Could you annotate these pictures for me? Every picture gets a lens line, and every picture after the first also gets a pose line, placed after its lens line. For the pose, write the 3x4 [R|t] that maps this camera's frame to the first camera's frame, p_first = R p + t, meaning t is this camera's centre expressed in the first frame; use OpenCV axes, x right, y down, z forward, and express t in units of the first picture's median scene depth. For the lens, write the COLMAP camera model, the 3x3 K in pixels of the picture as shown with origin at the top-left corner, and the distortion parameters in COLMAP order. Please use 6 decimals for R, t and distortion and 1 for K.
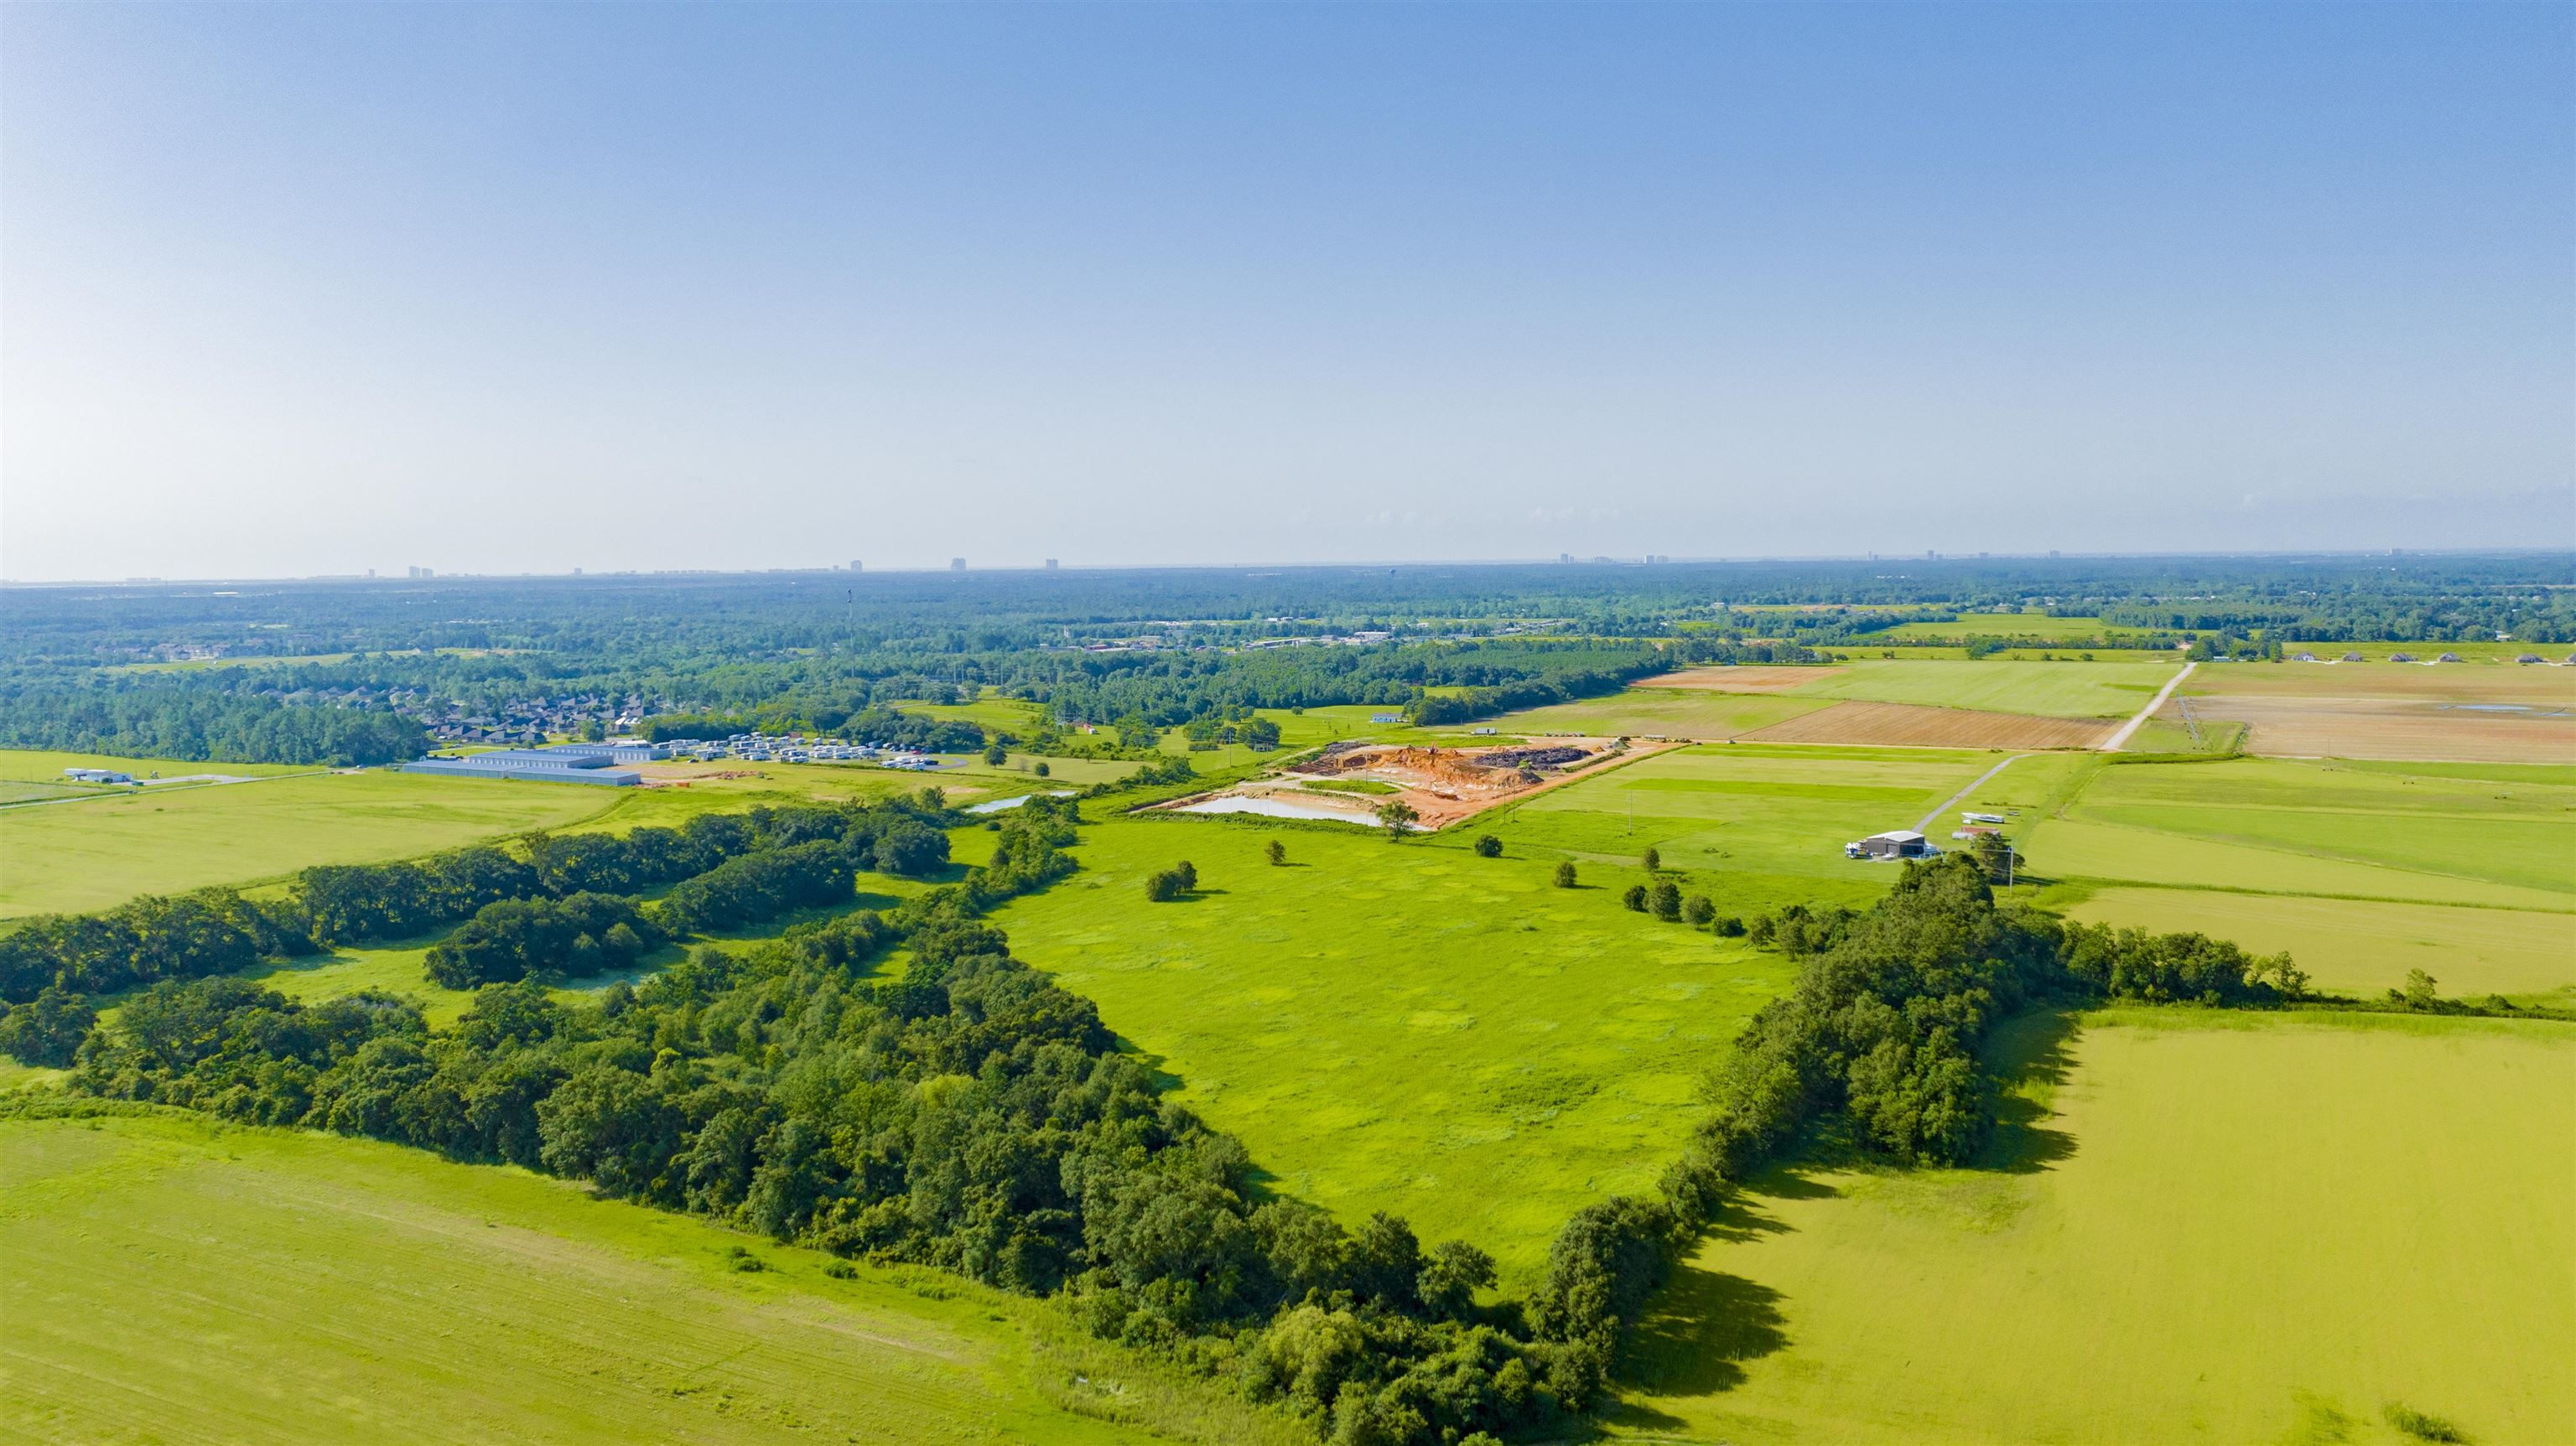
lens RADIAL K [[1893.0, 0, 1296.5], [0, 1893.0, 728.6], [0, 0, 1]] dist [-0.023109, 0.037570]
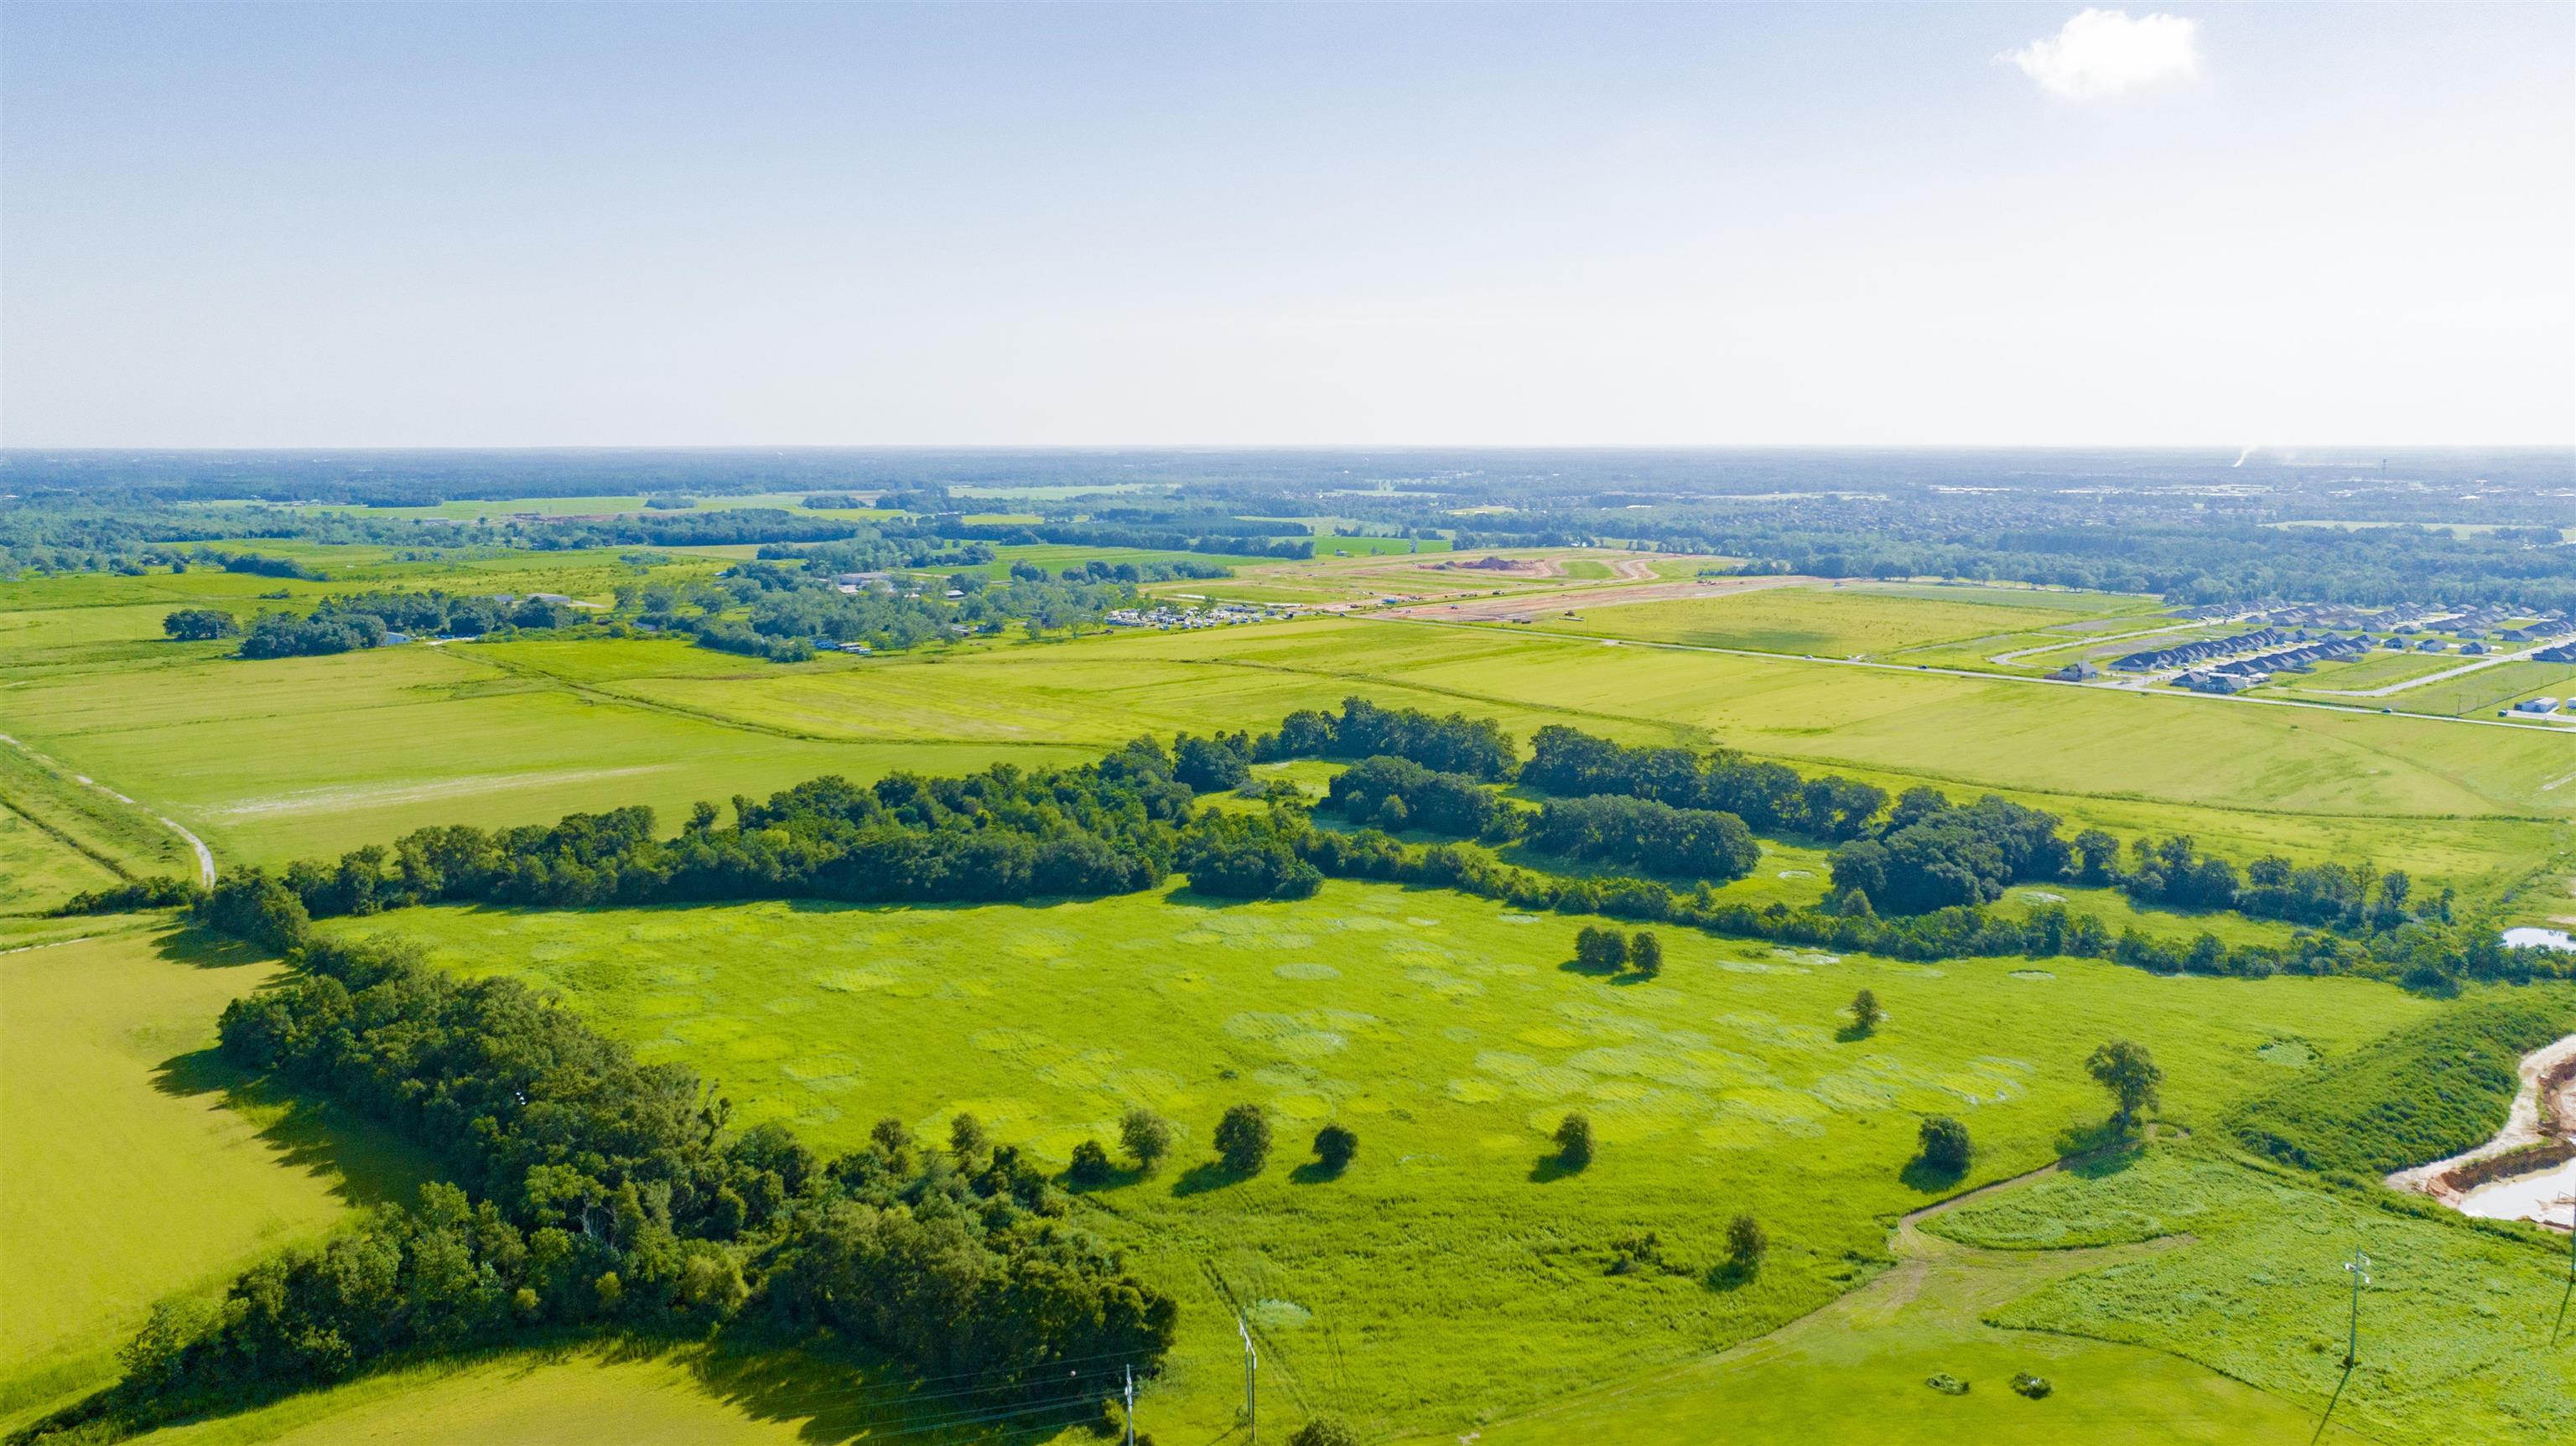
lens RADIAL K [[1893.0, 0, 1292.4], [0, 1893.0, 709.5], [0, 0, 1]] dist [-0.023109, 0.037570]
pose [[-0.307456, 0.148354, -0.939927, 0.827592], [-0.081774, 0.979999, 0.181427, -0.173650], [0.948042, 0.132642, -0.289175, 1.304872]]
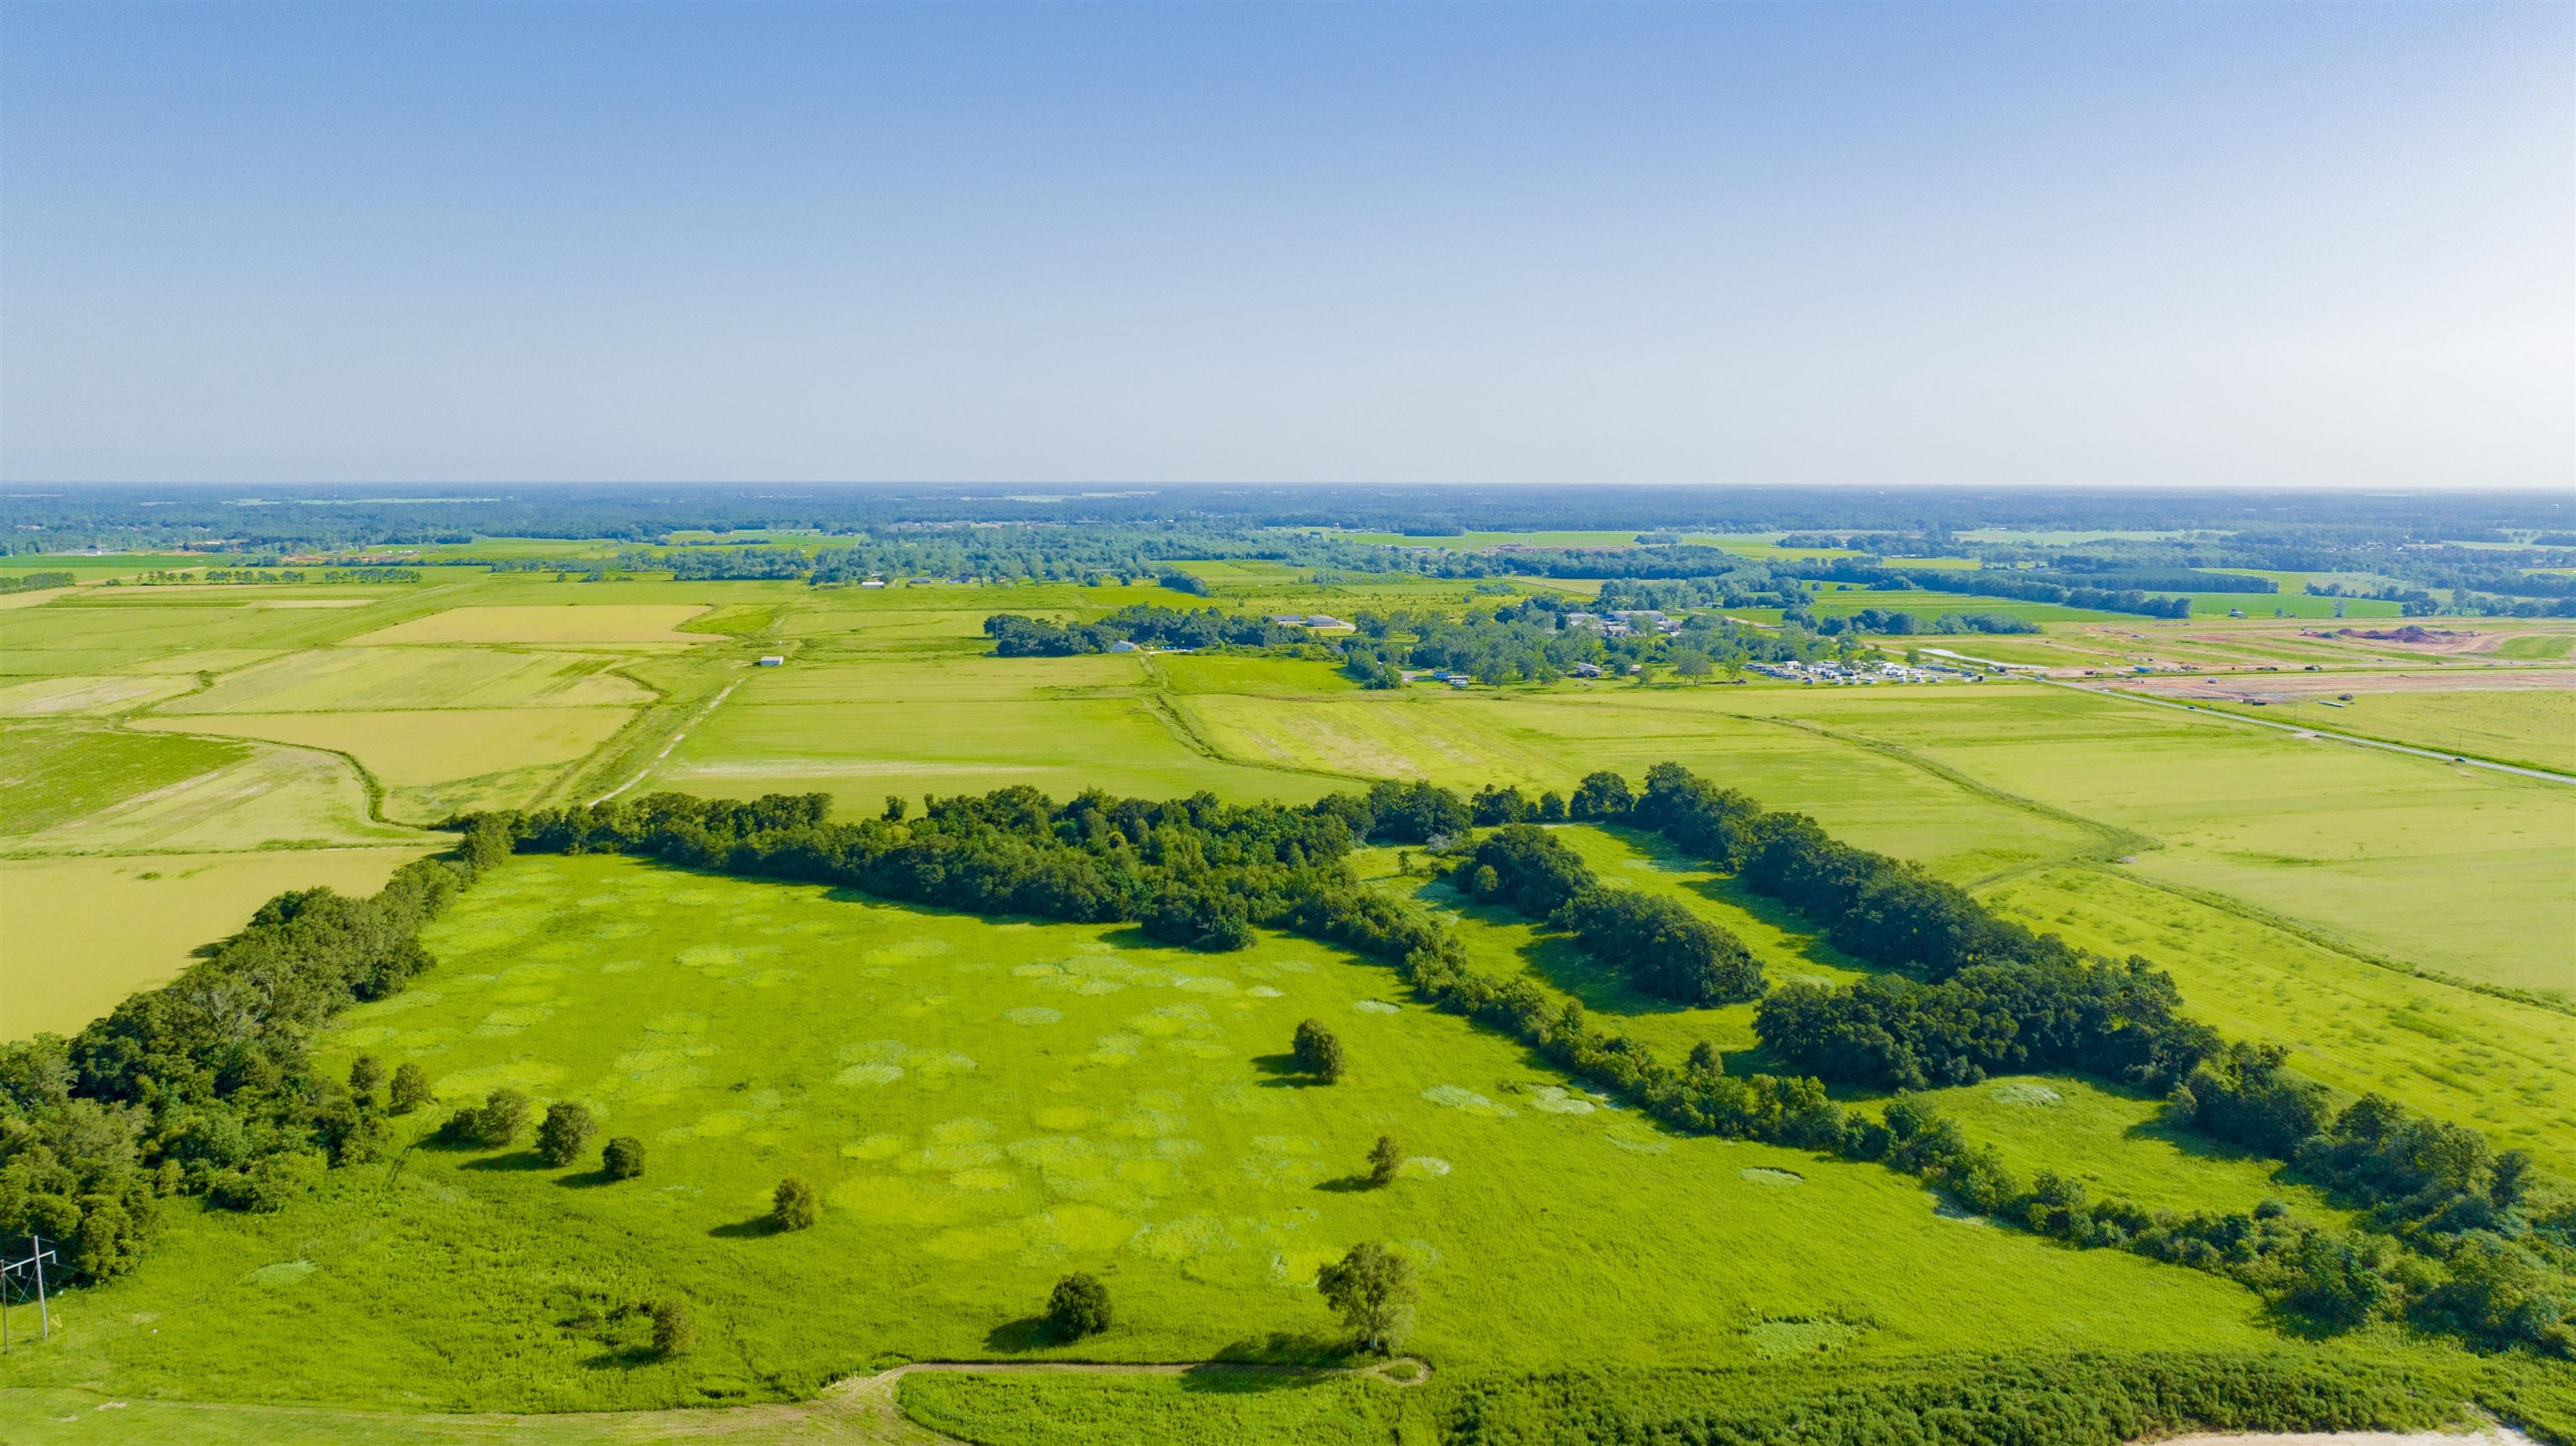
lens RADIAL K [[1893.0, 0, 1292.9], [0, 1893.0, 731.1], [0, 0, 1]] dist [-0.023109, 0.037570]
pose [[-0.787374, 0.093073, -0.609409, 0.421942], [-0.049202, 0.975896, 0.212616, -0.213871], [0.614509, 0.197392, -0.763816, 1.801429]]
